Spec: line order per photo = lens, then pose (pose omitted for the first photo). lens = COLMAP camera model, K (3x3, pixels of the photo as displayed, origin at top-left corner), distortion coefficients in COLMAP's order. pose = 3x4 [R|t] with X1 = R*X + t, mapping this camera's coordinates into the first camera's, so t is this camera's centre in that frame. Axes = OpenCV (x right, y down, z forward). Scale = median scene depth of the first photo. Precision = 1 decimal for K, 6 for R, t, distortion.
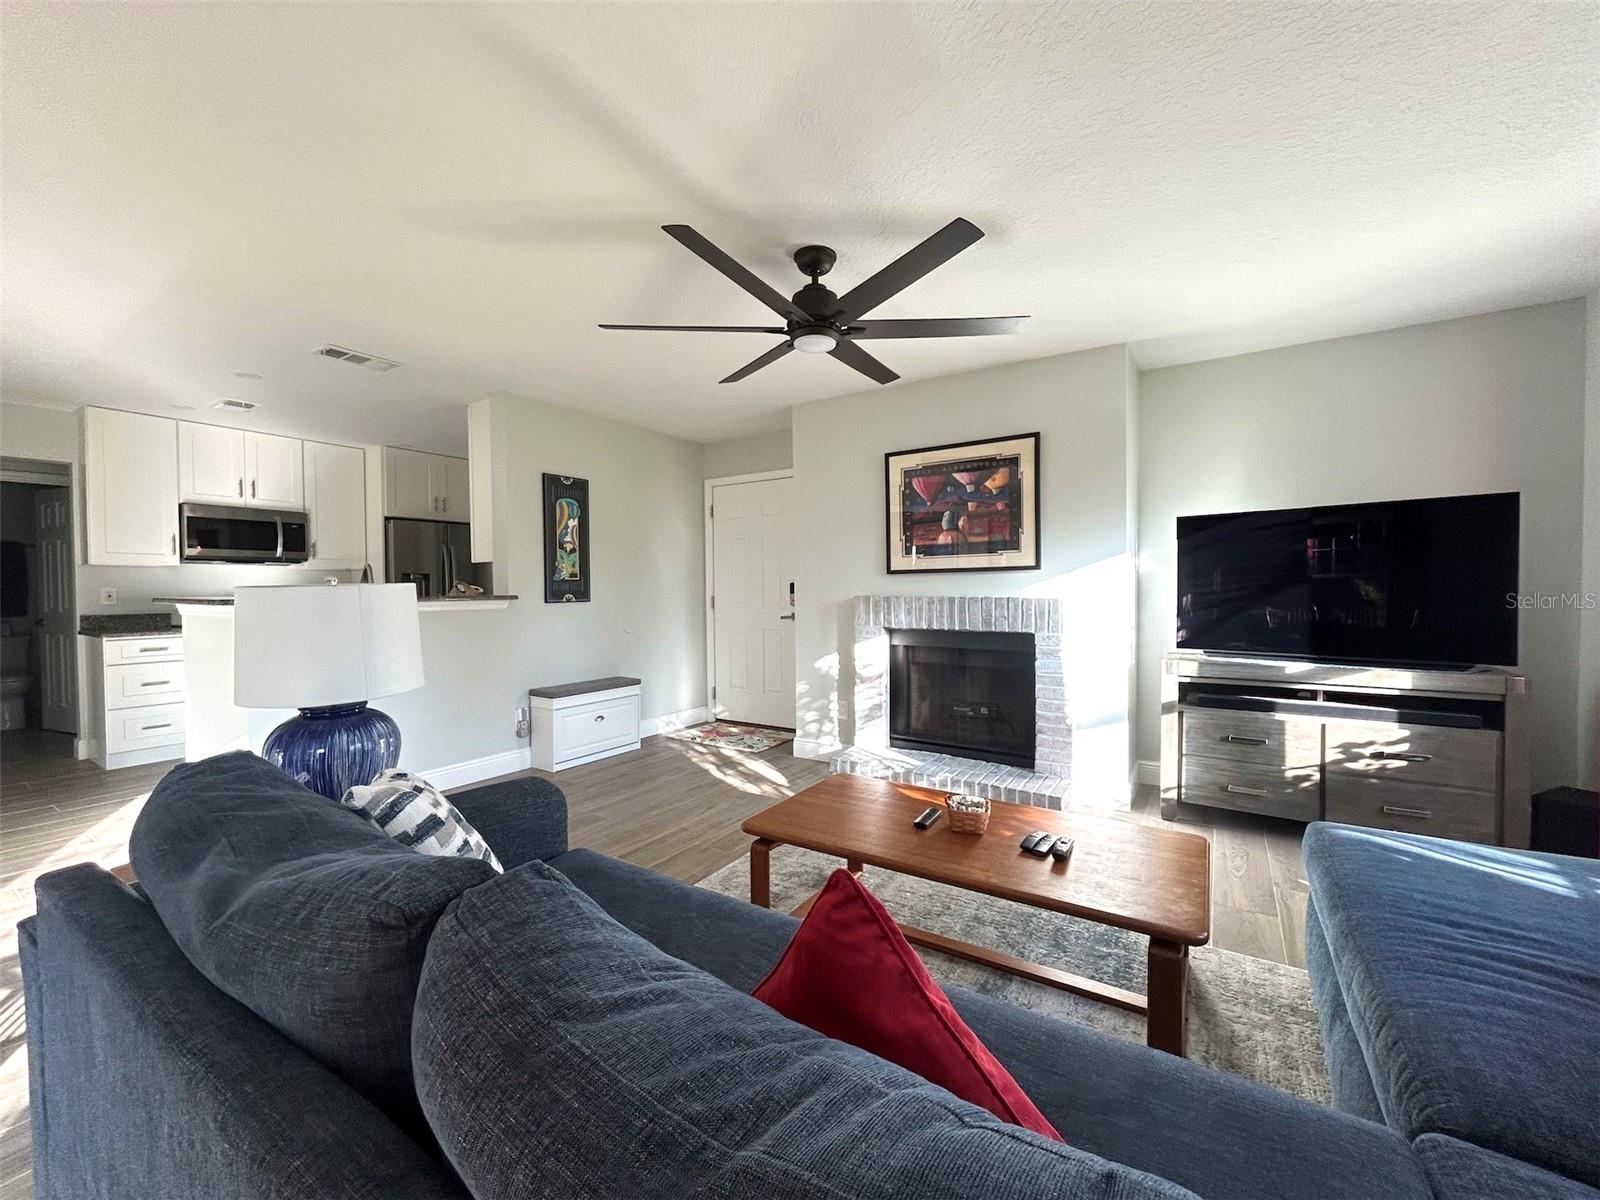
lens RADIAL K [[647.5, 0, 803.3], [0, 647.5, 600.6], [0, 0, 1]] dist [-0.001645, 0.000314]
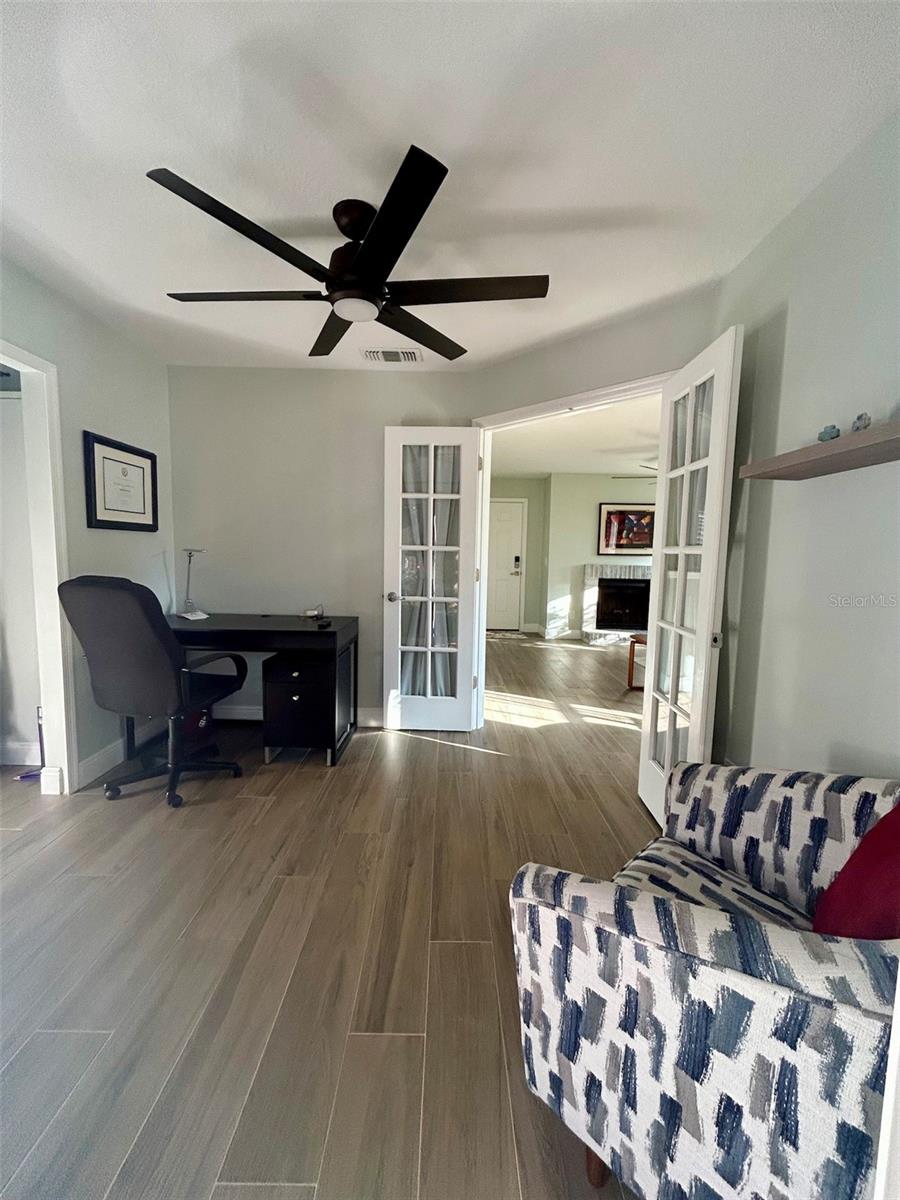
lens RADIAL K [[485.6, 0, 450.4], [0, 485.6, 598.4], [0, 0, 1]] dist [-0.001645, 0.000314]
pose [[0.834839, -0.030168, 0.549667, -1.364970], [-0.012716, 0.997174, 0.074041, -0.009072], [-0.550347, -0.068802, 0.832096, -0.188052]]
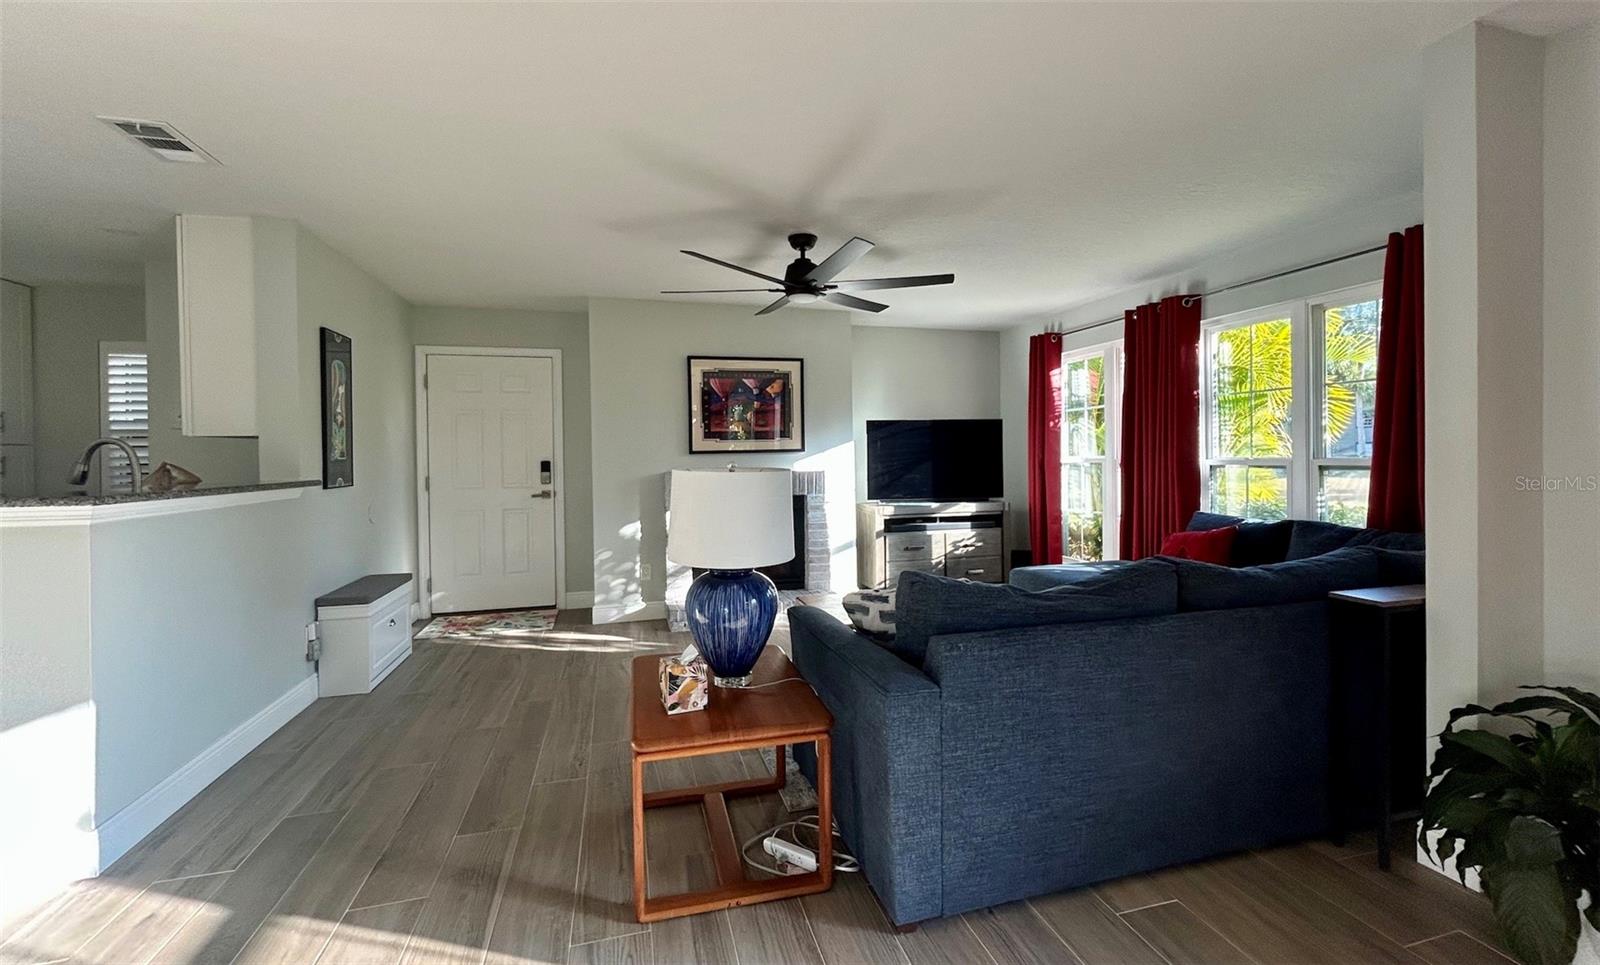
lens RADIAL K [[646.6, 0, 795.8], [0, 646.6, 470.7], [0, 0, 1]] dist [0.001771, -0.000016]
pose [[0.662198, -0.018826, 0.749092, -0.698915], [0.021278, 0.999754, 0.006315, -0.013738], [-0.749026, 0.011757, 0.662436, 0.038874]]
